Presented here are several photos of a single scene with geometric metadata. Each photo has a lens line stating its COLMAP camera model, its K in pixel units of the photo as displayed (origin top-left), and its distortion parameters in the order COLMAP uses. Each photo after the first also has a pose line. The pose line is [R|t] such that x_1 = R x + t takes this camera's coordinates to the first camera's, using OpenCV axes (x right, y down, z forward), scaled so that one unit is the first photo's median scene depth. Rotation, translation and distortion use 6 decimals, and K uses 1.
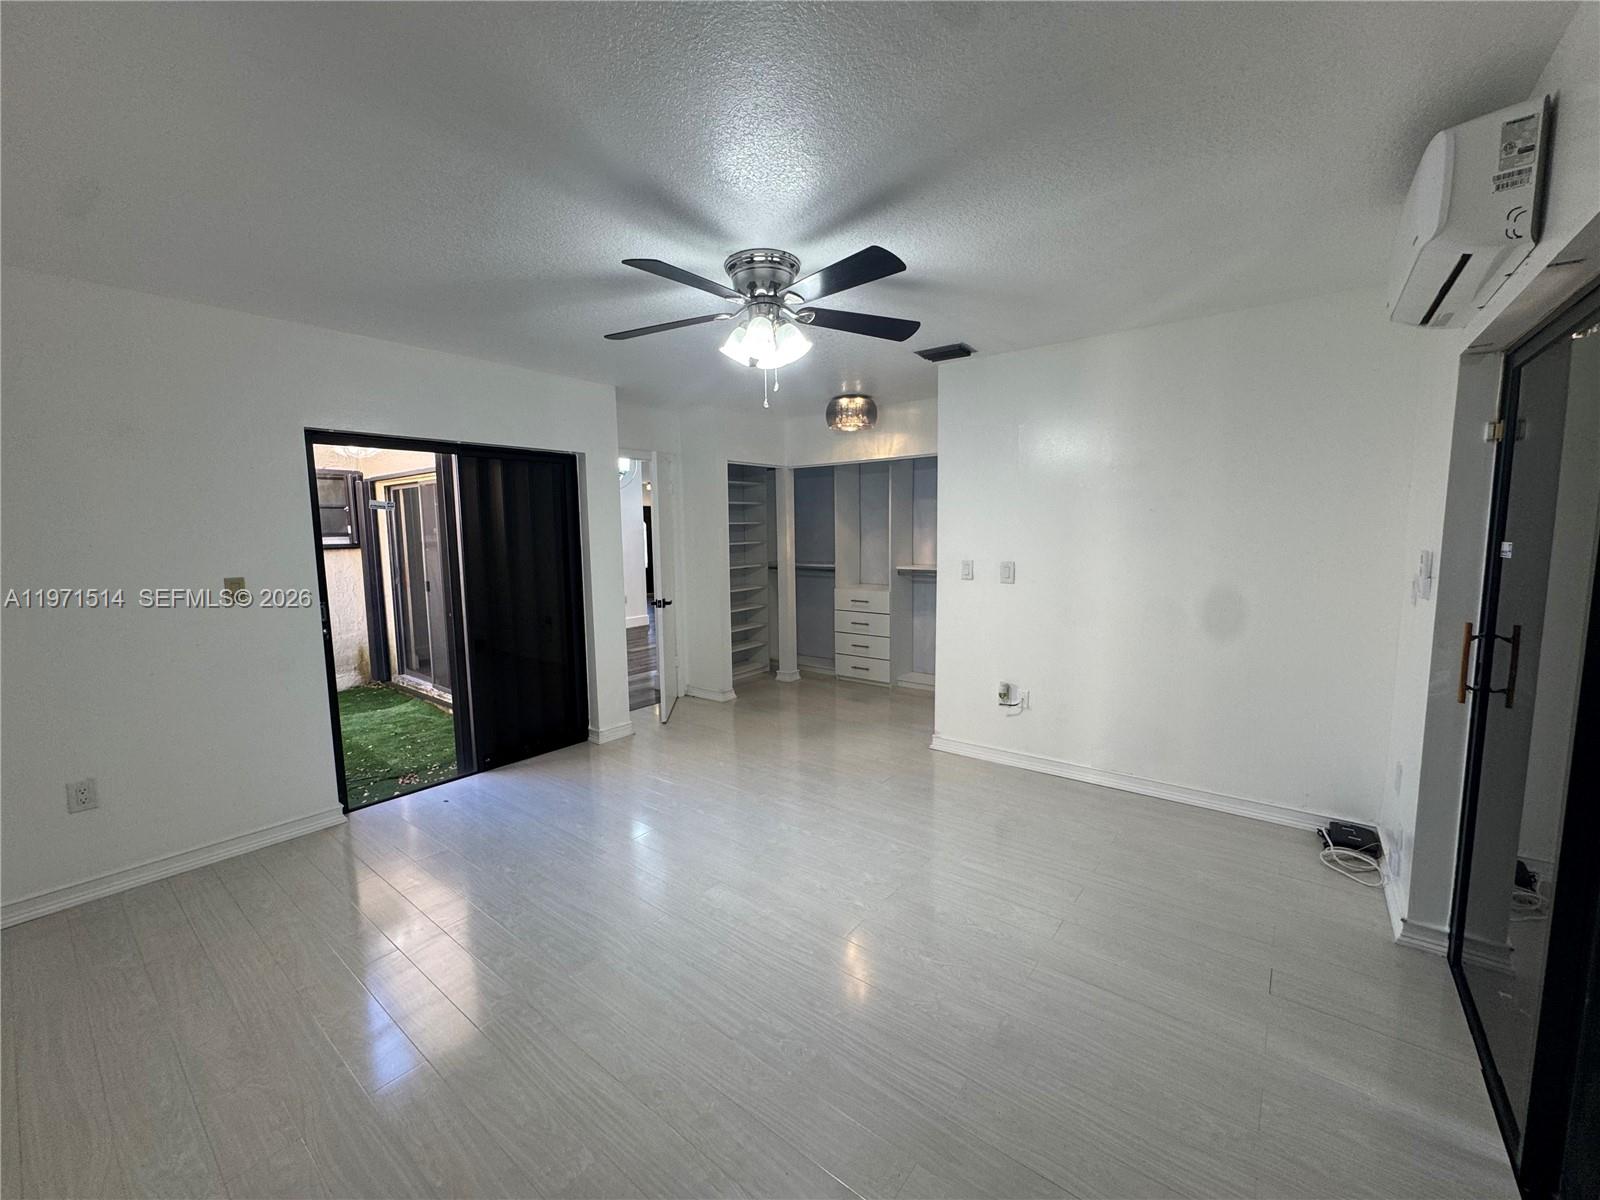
lens RADIAL K [[641.9, 0, 791.7], [0, 641.9, 597.2], [0, 0, 1]] dist [-0.001895, -0.000071]
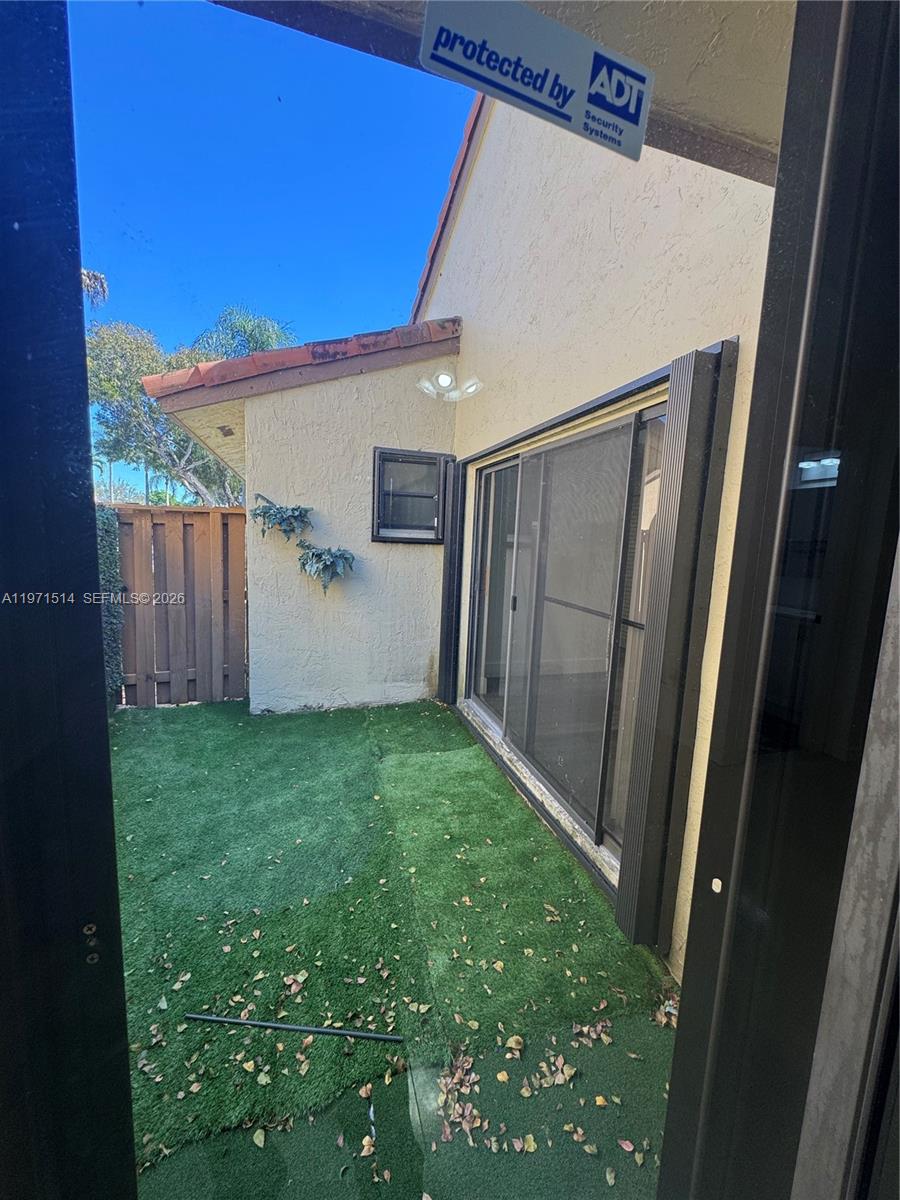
lens RADIAL K [[481.4, 0, 449.1], [0, 481.4, 600.4], [0, 0, 1]] dist [-0.001895, -0.000071]
pose [[0.824603, 0.116686, -0.553546, -0.304035], [-0.113012, 0.992751, 0.040918, -0.029255], [0.554308, 0.028816, 0.831812, 0.474170]]
